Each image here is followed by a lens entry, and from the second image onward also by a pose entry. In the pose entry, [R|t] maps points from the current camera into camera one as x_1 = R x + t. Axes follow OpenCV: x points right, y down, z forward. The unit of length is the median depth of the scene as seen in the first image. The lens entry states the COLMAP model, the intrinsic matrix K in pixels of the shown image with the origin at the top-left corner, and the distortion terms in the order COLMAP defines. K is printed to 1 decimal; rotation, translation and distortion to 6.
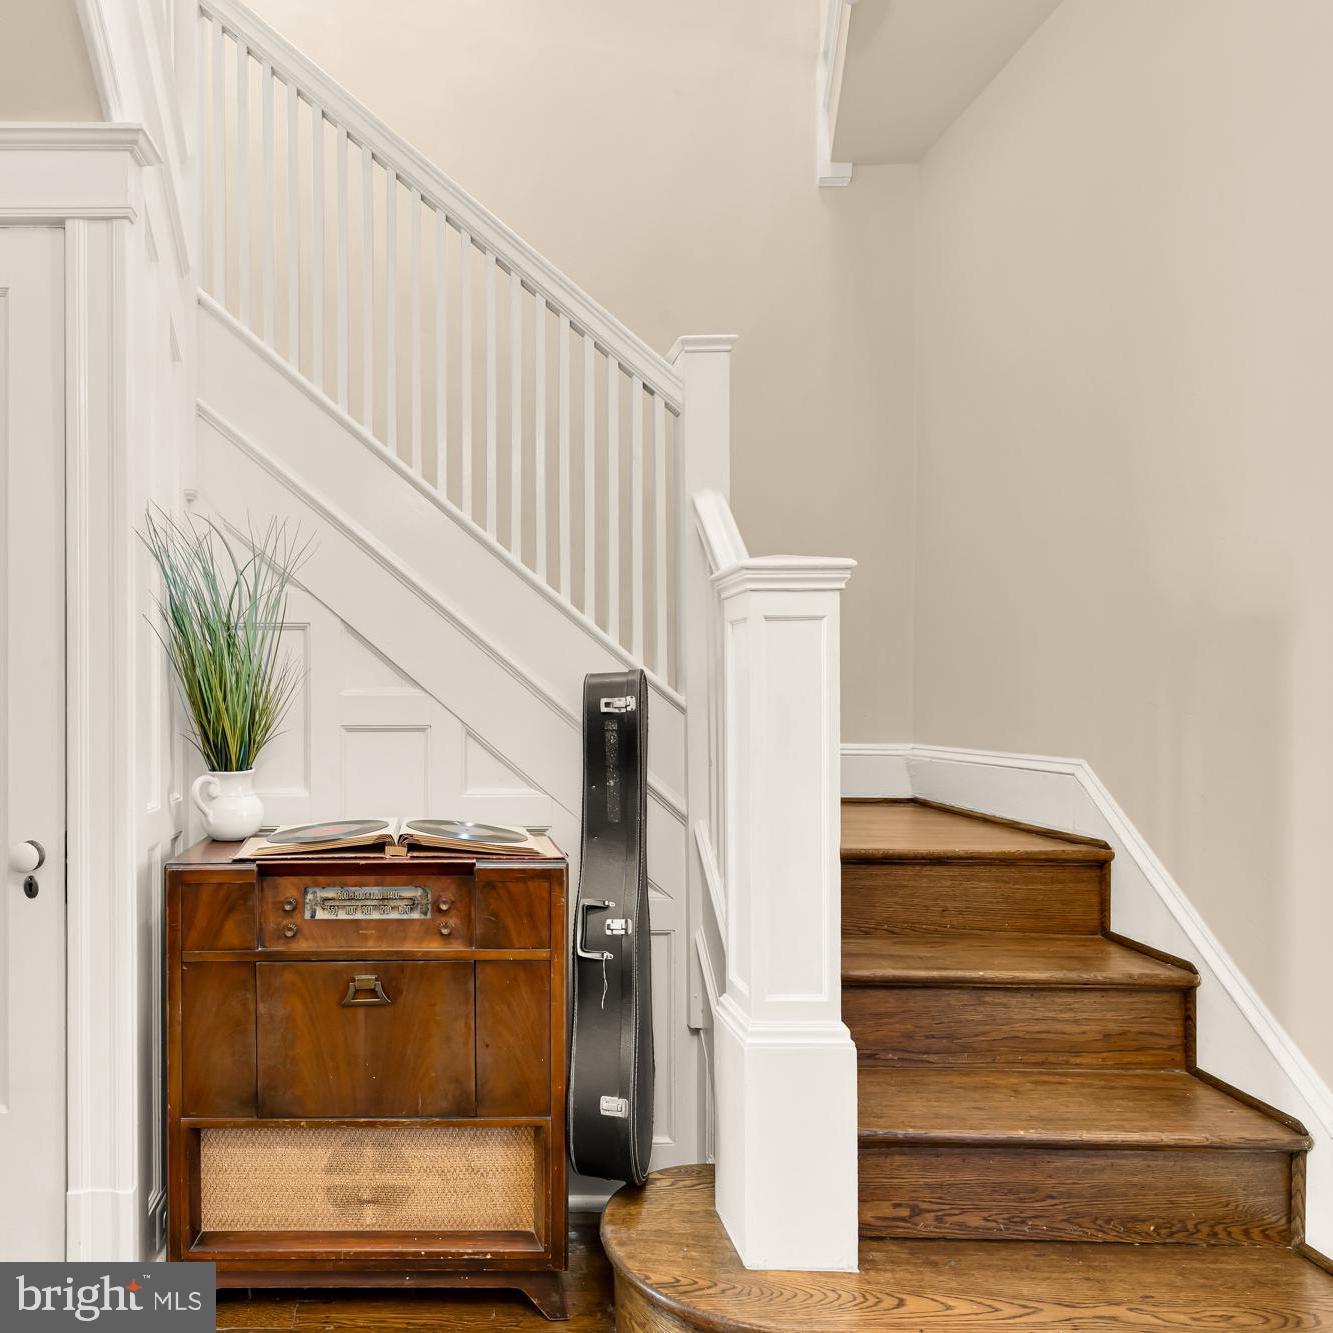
lens RADIAL K [[916.2, 0, 666.5], [0, 916.2, 690.3], [0, 0, 1]] dist [0.006583, 0.001481]
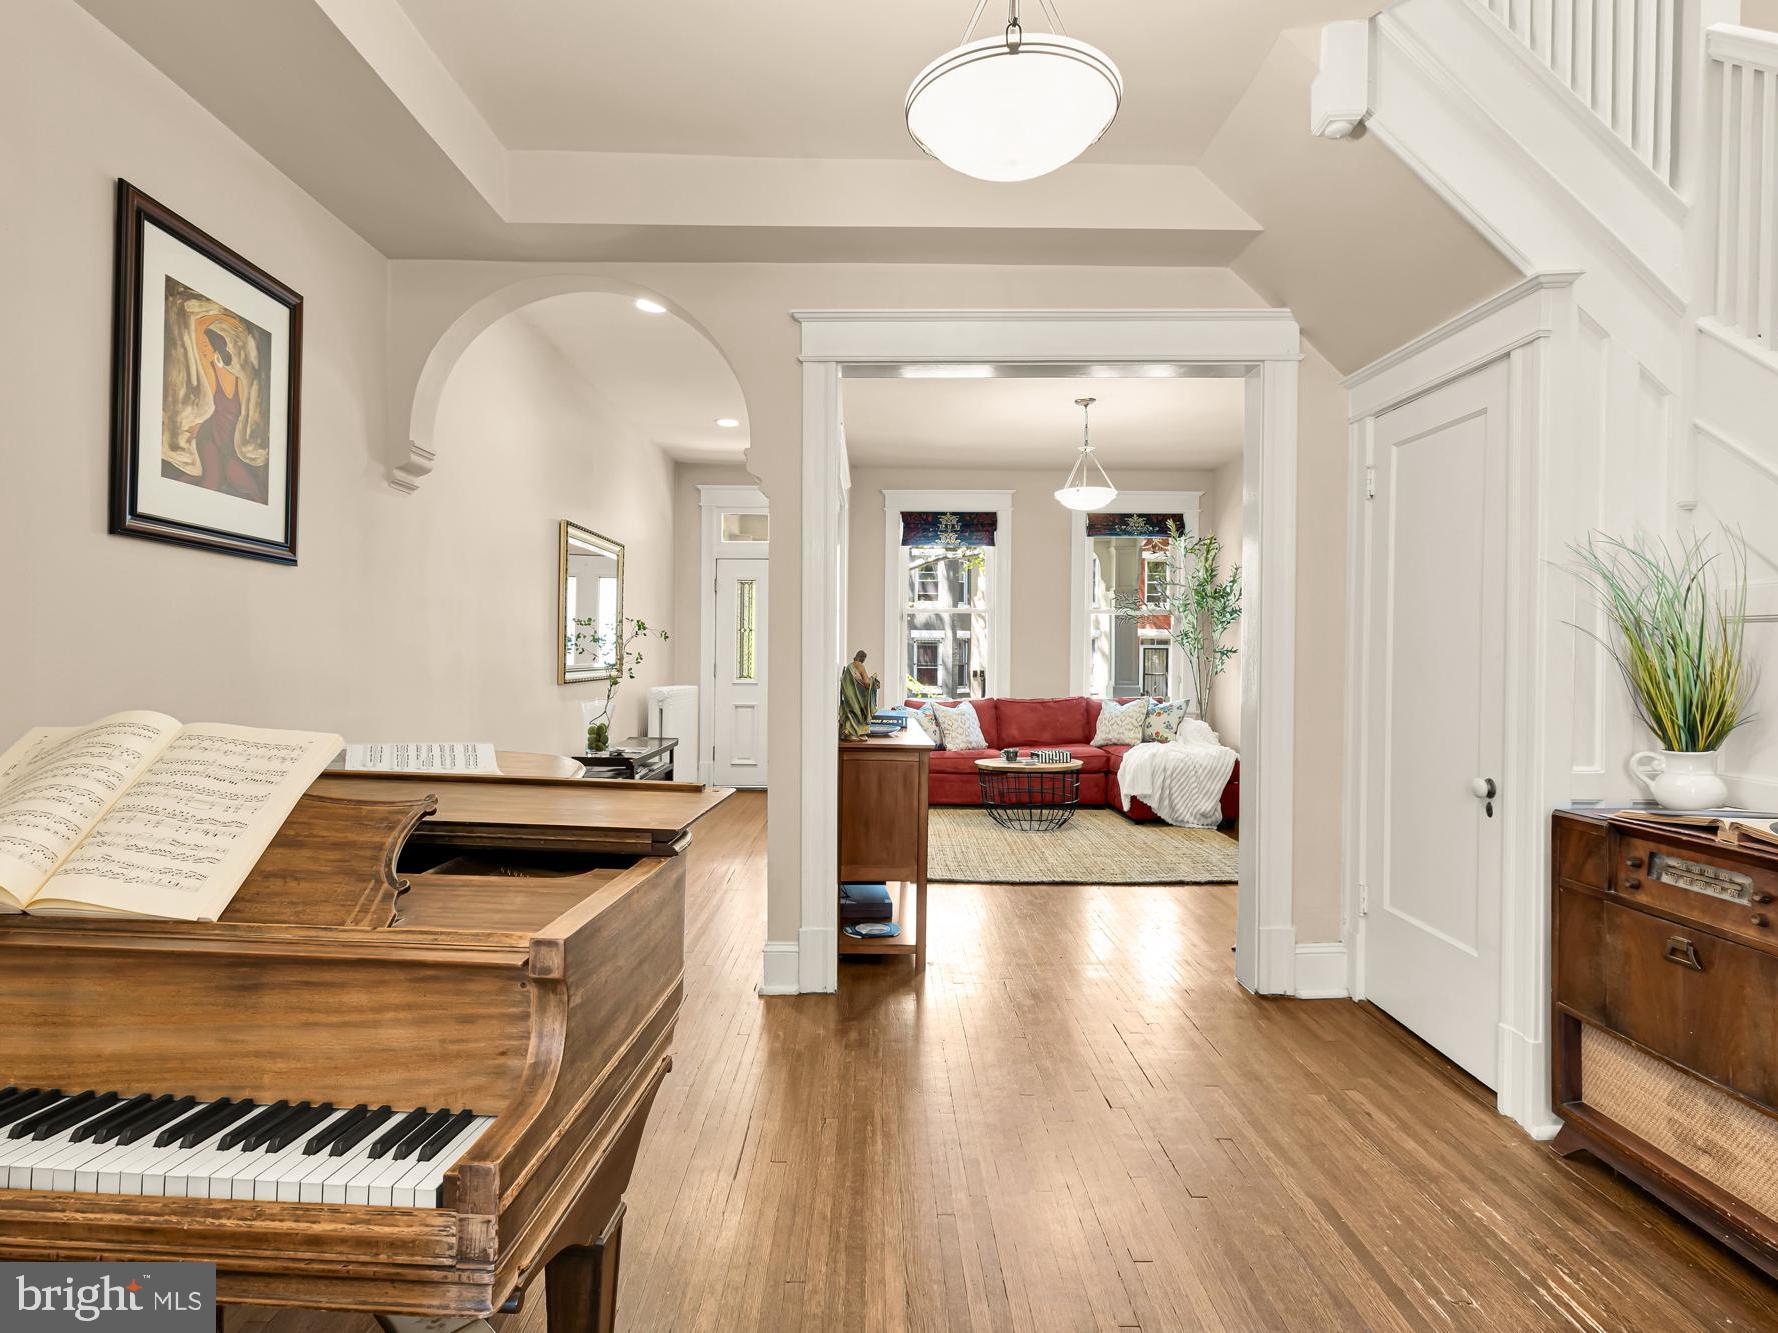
lens RADIAL K [[904.7, 0, 890.4], [0, 904.7, 657.3], [0, 0, 1]] dist [0.004830, 0.000454]
pose [[0.045368, 0.010393, -0.998916, 0.729037], [-0.013466, 0.999861, 0.009792, -0.032568], [0.998880, 0.013007, 0.045502, -0.031082]]
